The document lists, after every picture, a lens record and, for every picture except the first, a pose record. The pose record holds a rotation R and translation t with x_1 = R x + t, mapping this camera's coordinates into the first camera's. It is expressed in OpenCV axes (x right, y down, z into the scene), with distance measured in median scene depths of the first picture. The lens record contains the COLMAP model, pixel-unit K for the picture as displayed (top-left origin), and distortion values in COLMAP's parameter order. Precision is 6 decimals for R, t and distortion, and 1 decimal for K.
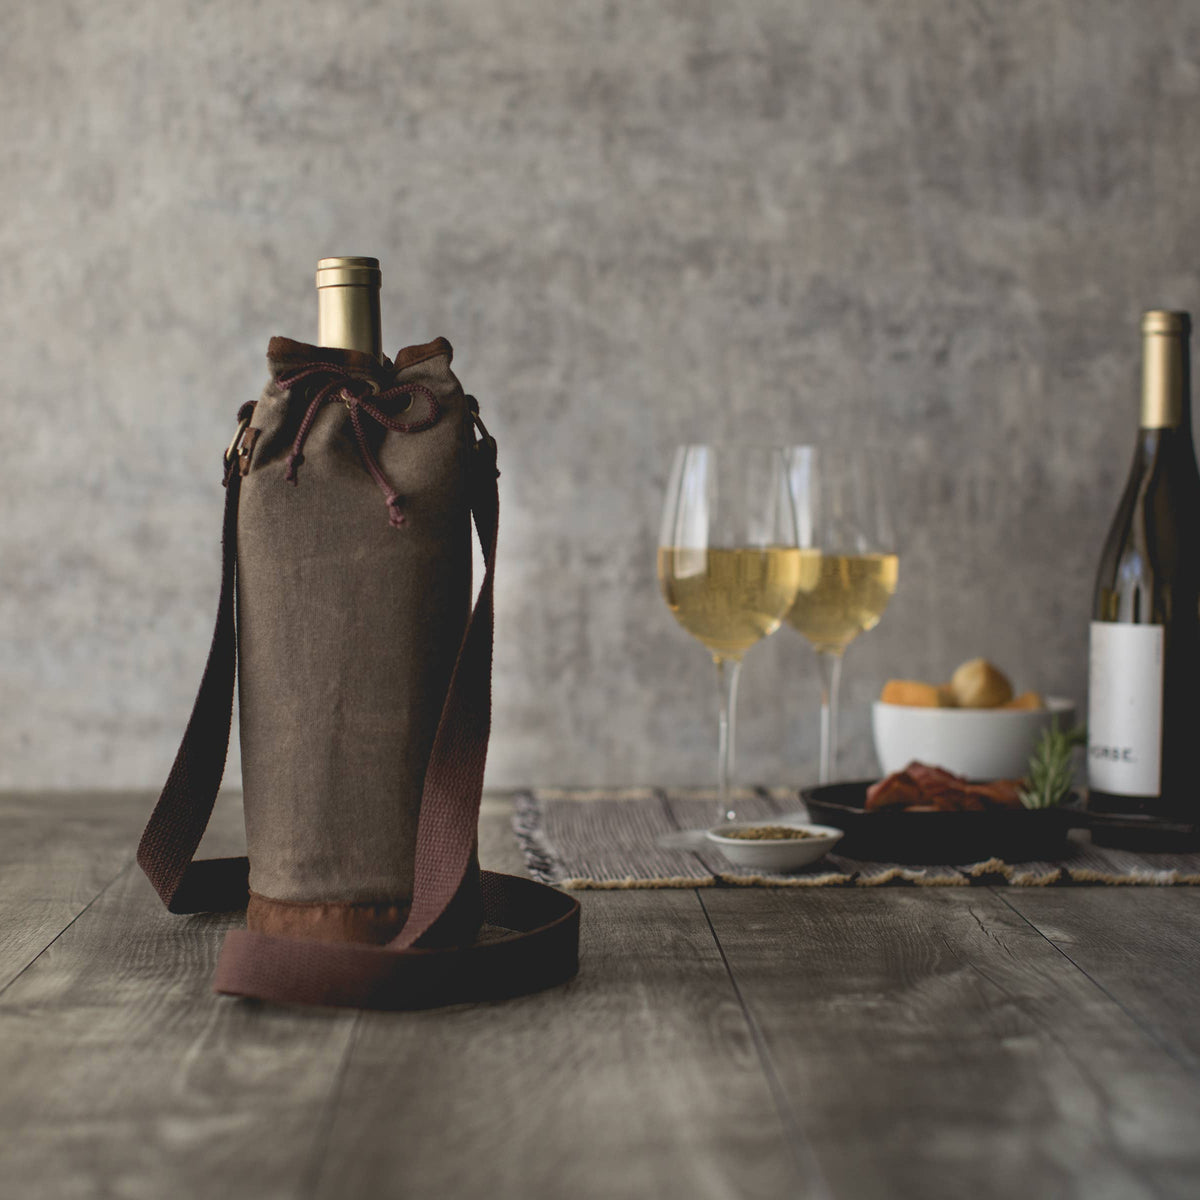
lens RADIAL K [[2681.5, 0, 589.5], [0, 2681.5, 603.4], [0, 0, 1]] dist [-0.241160, 0.000000]
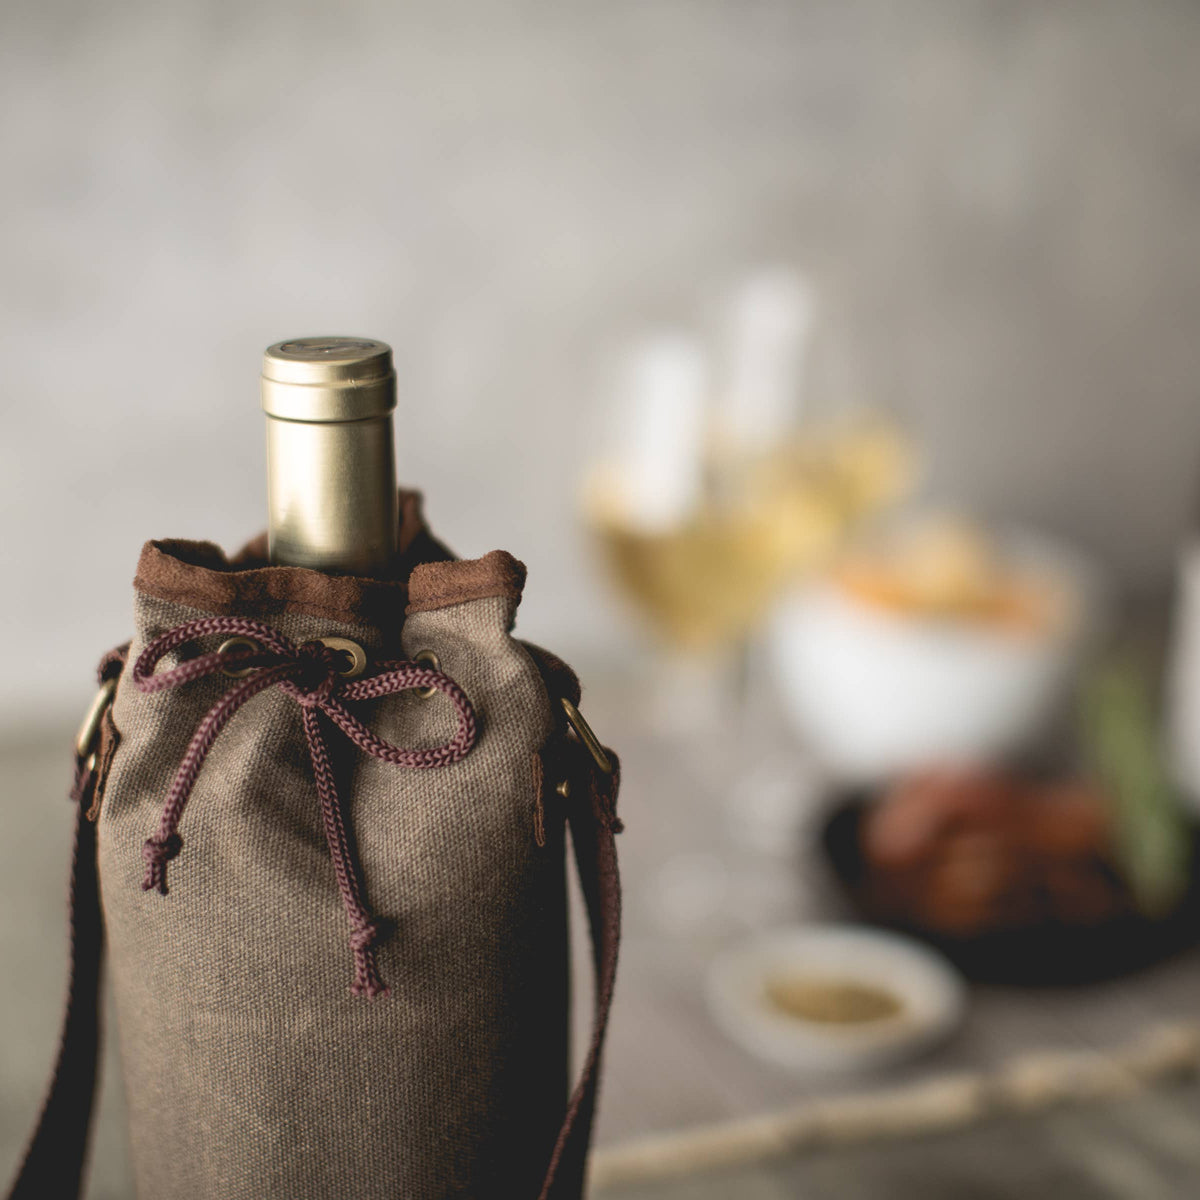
lens RADIAL K [[2681.5, 0, 606.2], [0, 2681.5, 595.9], [0, 0, 1]] dist [-0.241160, 0.000000]
pose [[0.976716, 0.084574, -0.197163, 0.057322], [-0.023689, 0.955912, 0.292696, -0.234358], [0.213225, -0.281210, 0.935658, 0.570583]]
